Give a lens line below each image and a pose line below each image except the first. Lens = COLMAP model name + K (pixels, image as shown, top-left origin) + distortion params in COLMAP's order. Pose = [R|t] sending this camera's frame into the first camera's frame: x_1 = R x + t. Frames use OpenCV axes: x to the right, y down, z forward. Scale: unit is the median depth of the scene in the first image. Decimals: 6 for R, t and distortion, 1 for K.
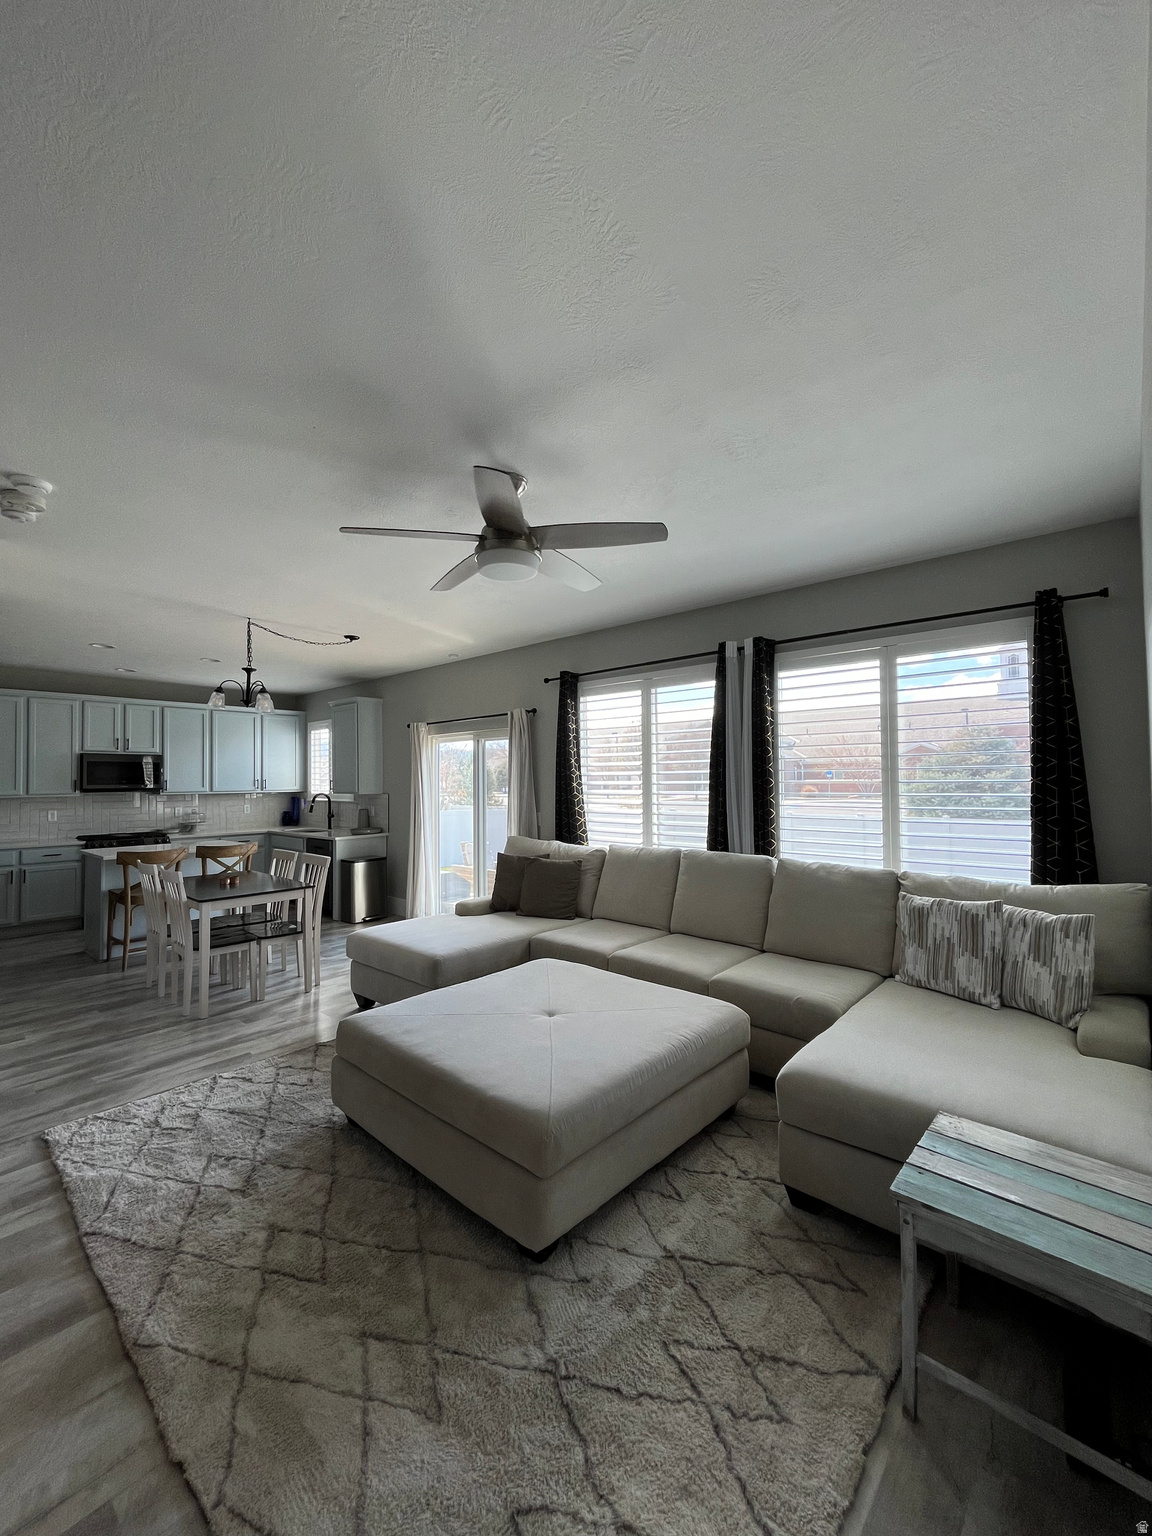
lens RADIAL K [[624.2, 0, 572.3], [0, 624.2, 769.3], [0, 0, 1]] dist [0.000258, -0.000212]
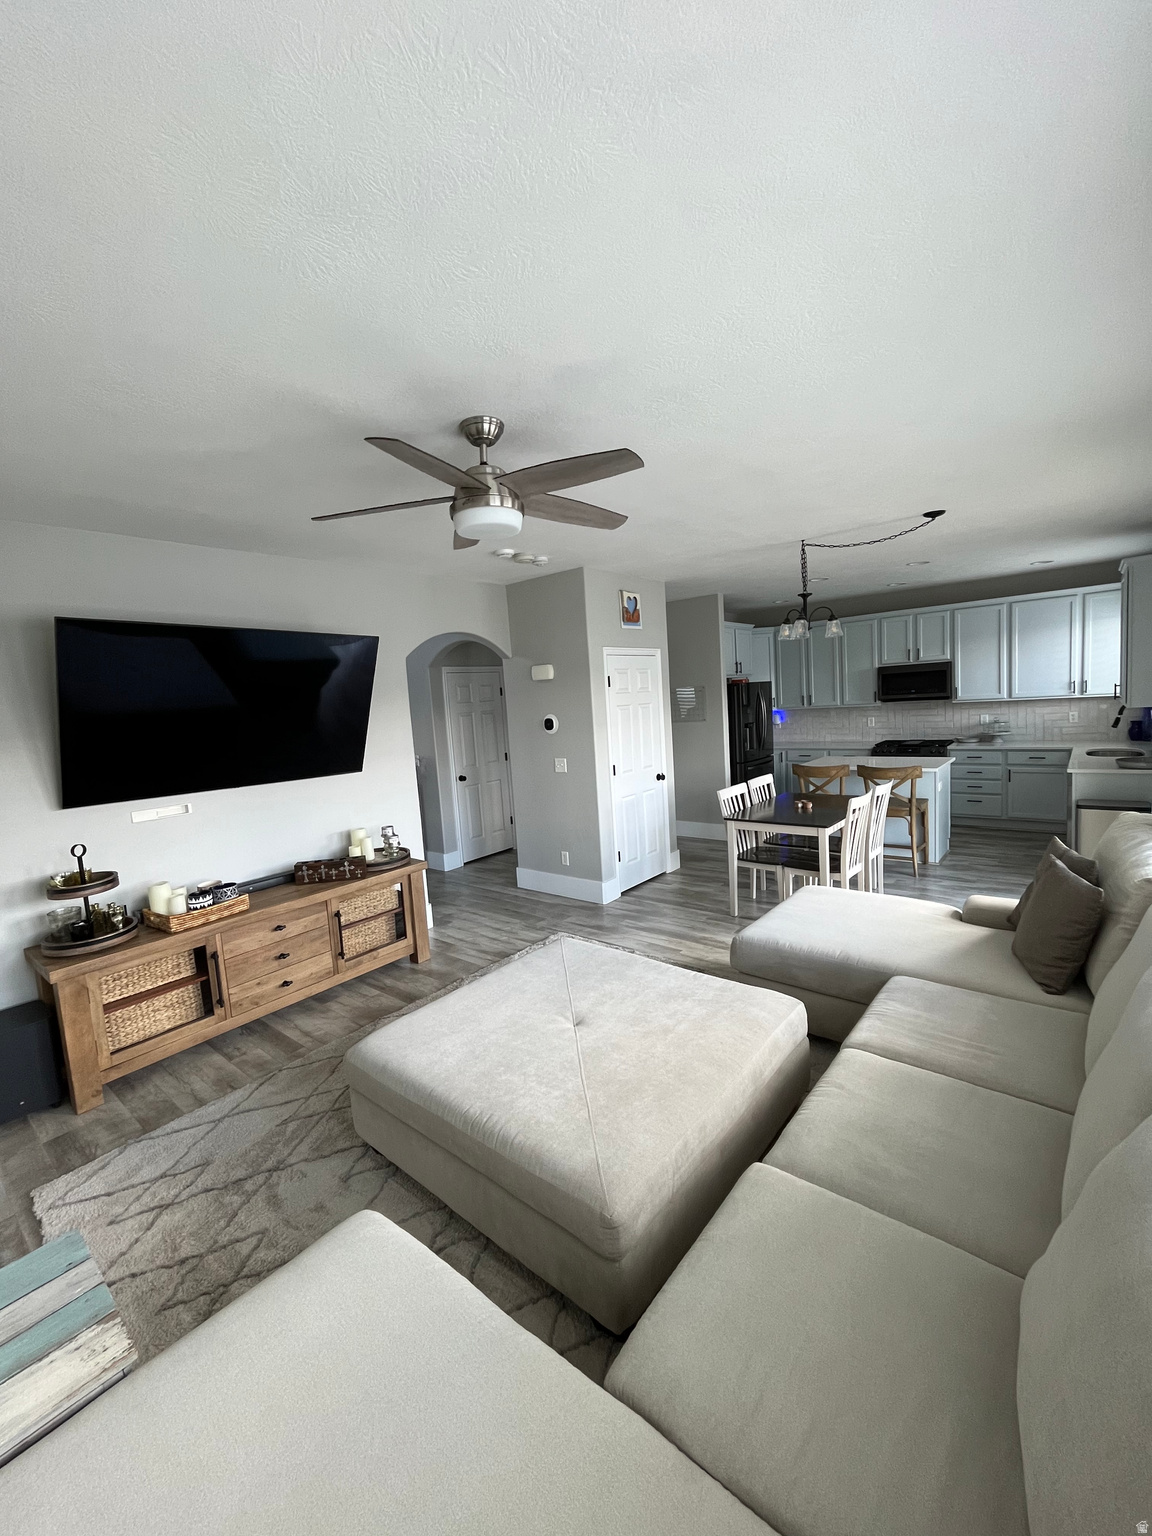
lens RADIAL K [[624.2, 0, 563.9], [0, 624.2, 762.0], [0, 0, 1]] dist [0.000258, -0.000212]
pose [[0.035855, 0.106688, -0.993646, 0.315015], [0.084175, 0.990429, 0.109380, -0.027071], [0.995806, -0.087562, 0.026531, 0.392343]]
